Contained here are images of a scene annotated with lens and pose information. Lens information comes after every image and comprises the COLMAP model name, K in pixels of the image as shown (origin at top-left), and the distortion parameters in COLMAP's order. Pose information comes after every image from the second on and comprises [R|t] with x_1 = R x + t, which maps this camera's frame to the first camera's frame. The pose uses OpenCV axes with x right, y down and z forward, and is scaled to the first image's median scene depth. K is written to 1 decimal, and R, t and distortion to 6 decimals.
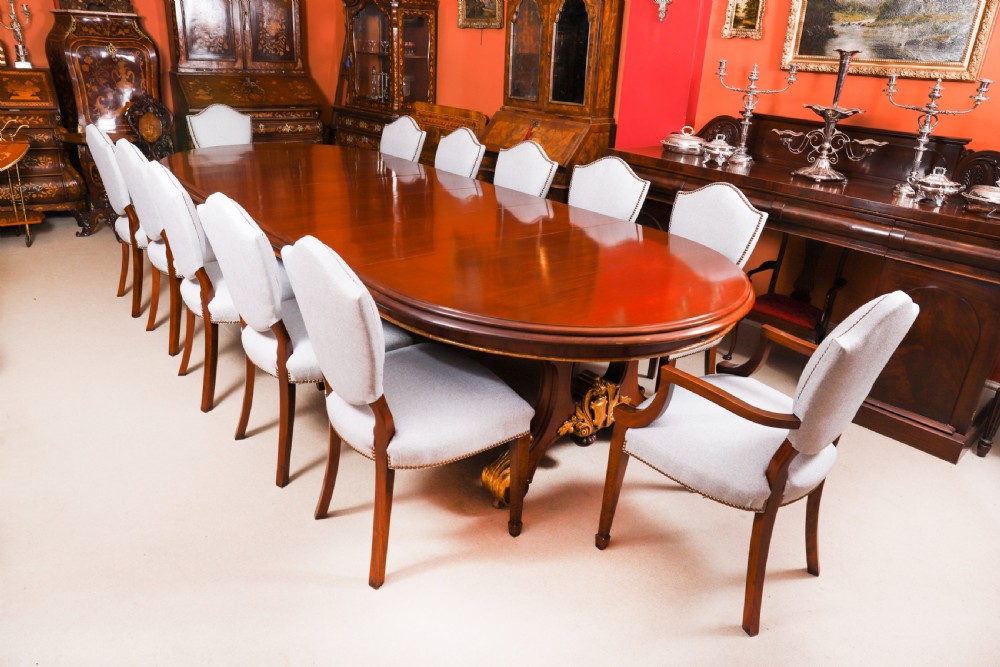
lens RADIAL K [[710.4, 0, 485.2], [0, 710.4, 323.7], [0, 0, 1]] dist [-0.021074, 0.045368]
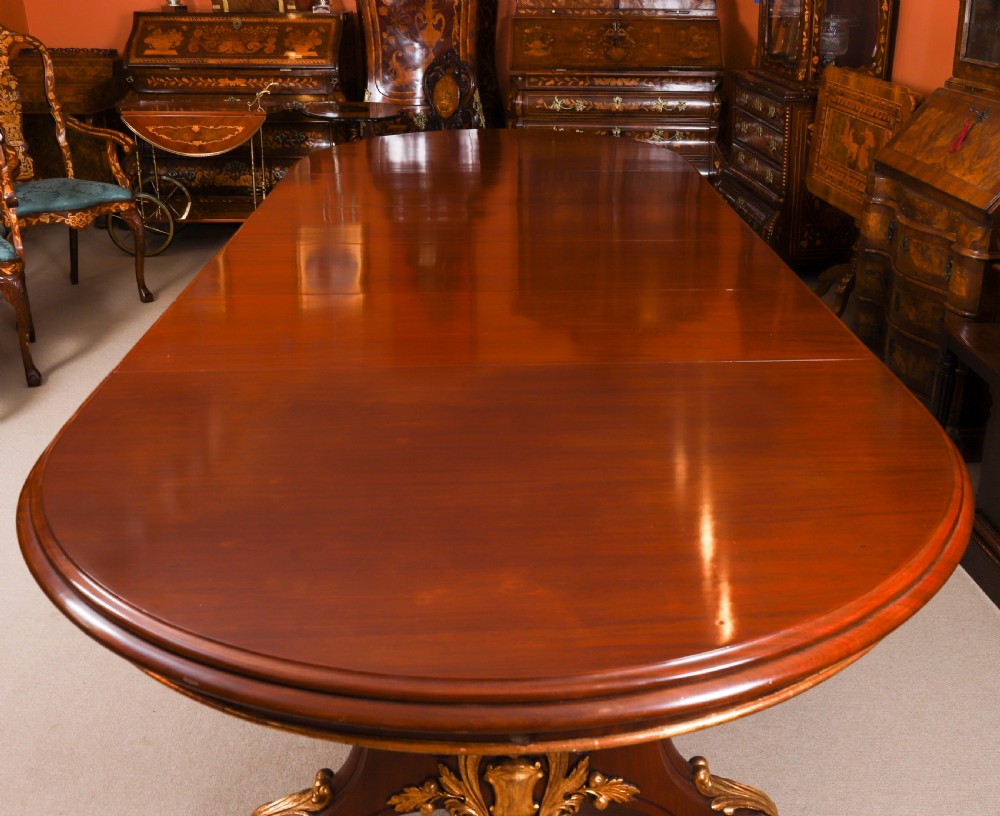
lens RADIAL K [[1091.0, 0, 563.7], [0, 1091.0, 391.0], [0, 0, 1]] dist [-0.027247, 0.000000]
pose [[0.813946, 0.180425, -0.552213, 0.238730], [-0.183951, 0.981683, 0.049607, -0.072517], [0.551048, 0.061203, 0.832226, 0.212540]]
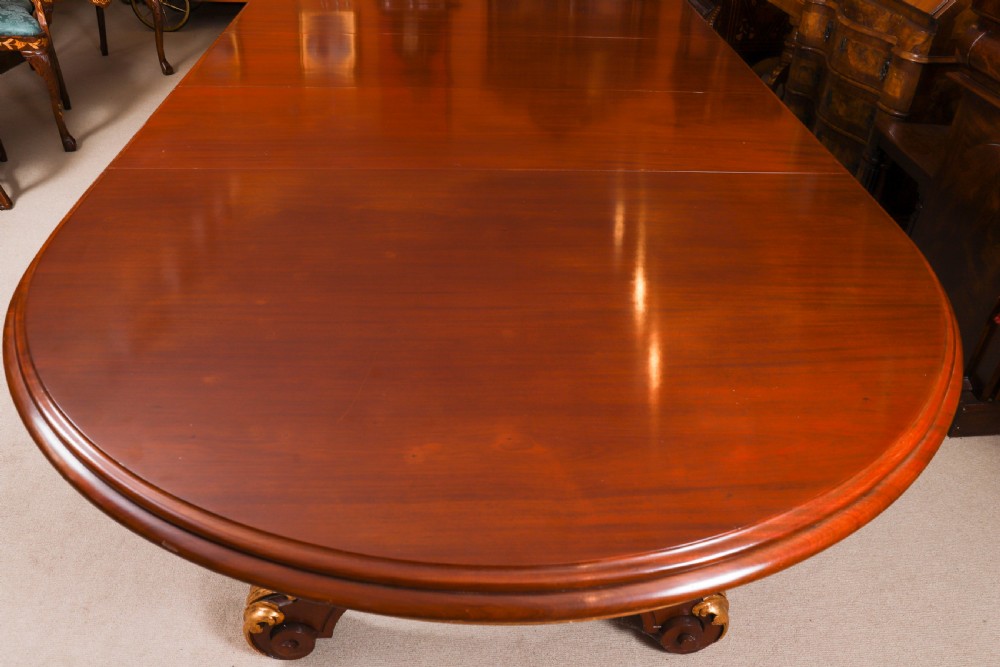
lens RADIAL K [[829.3, 0, 502.2], [0, 829.3, 333.2], [0, 0, 1]] dist [-0.041868, 0.053749]
pose [[0.801587, 0.324987, -0.501838, 0.184034], [-0.210936, 0.939115, 0.271237, -0.084673], [0.559432, -0.111565, 0.821334, 0.267419]]
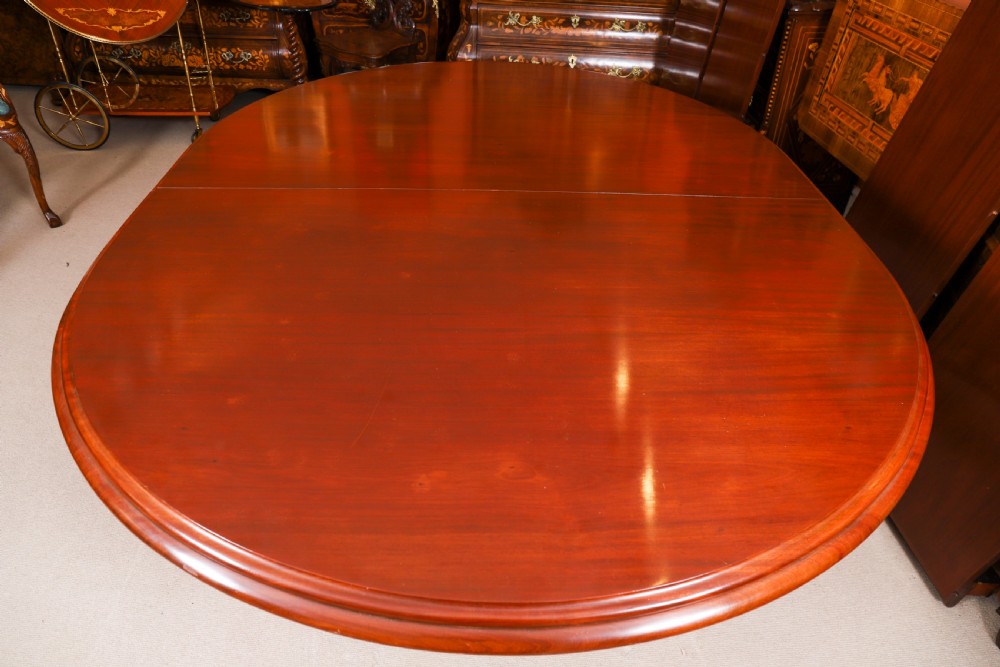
lens RADIAL K [[671.8, 0, 504.0], [0, 671.8, 331.7], [0, 0, 1]] dist [-0.054543, 0.033588]
pose [[0.793950, 0.360300, -0.489722, 0.004185], [-0.219609, 0.921054, 0.321607, -0.193522], [0.566936, -0.147793, 0.810396, 0.526984]]
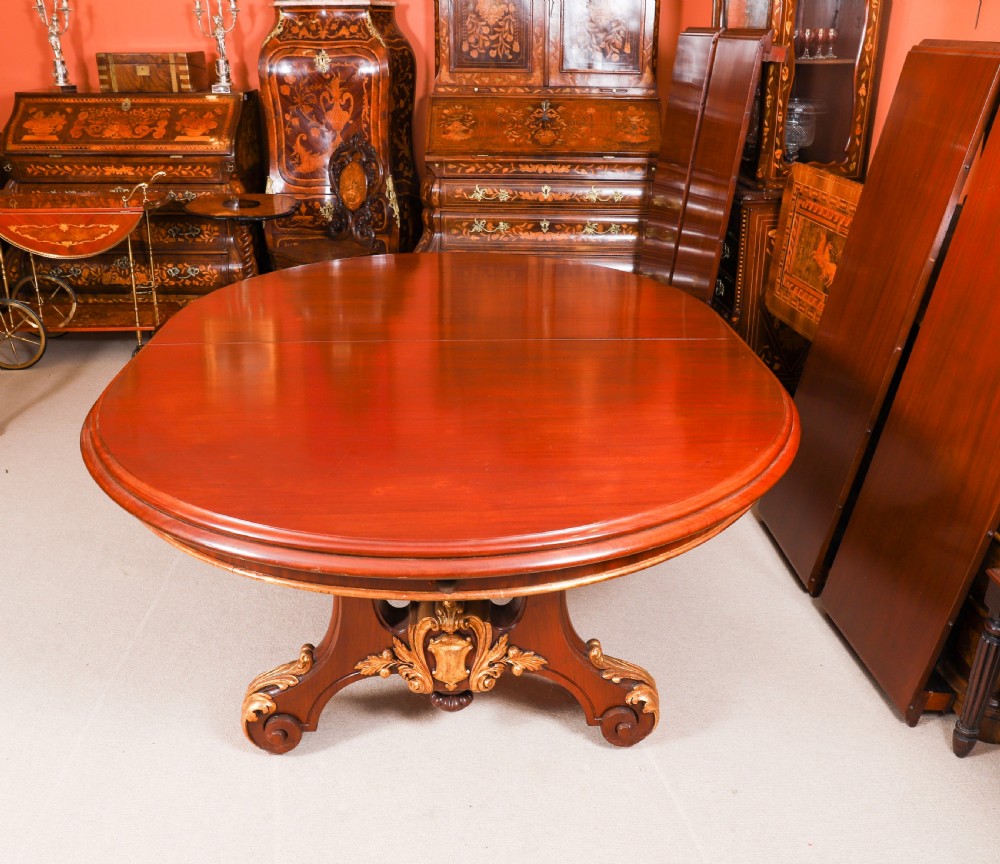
lens RADIAL K [[929.0, 0, 504.4], [0, 929.0, 428.3], [0, 0, 1]] dist [-0.059359, 0.000000]
pose [[0.806131, 0.201411, -0.556405, 0.107703], [-0.188702, 0.978698, 0.080880, -0.160883], [0.560843, 0.039795, 0.826965, 0.425002]]
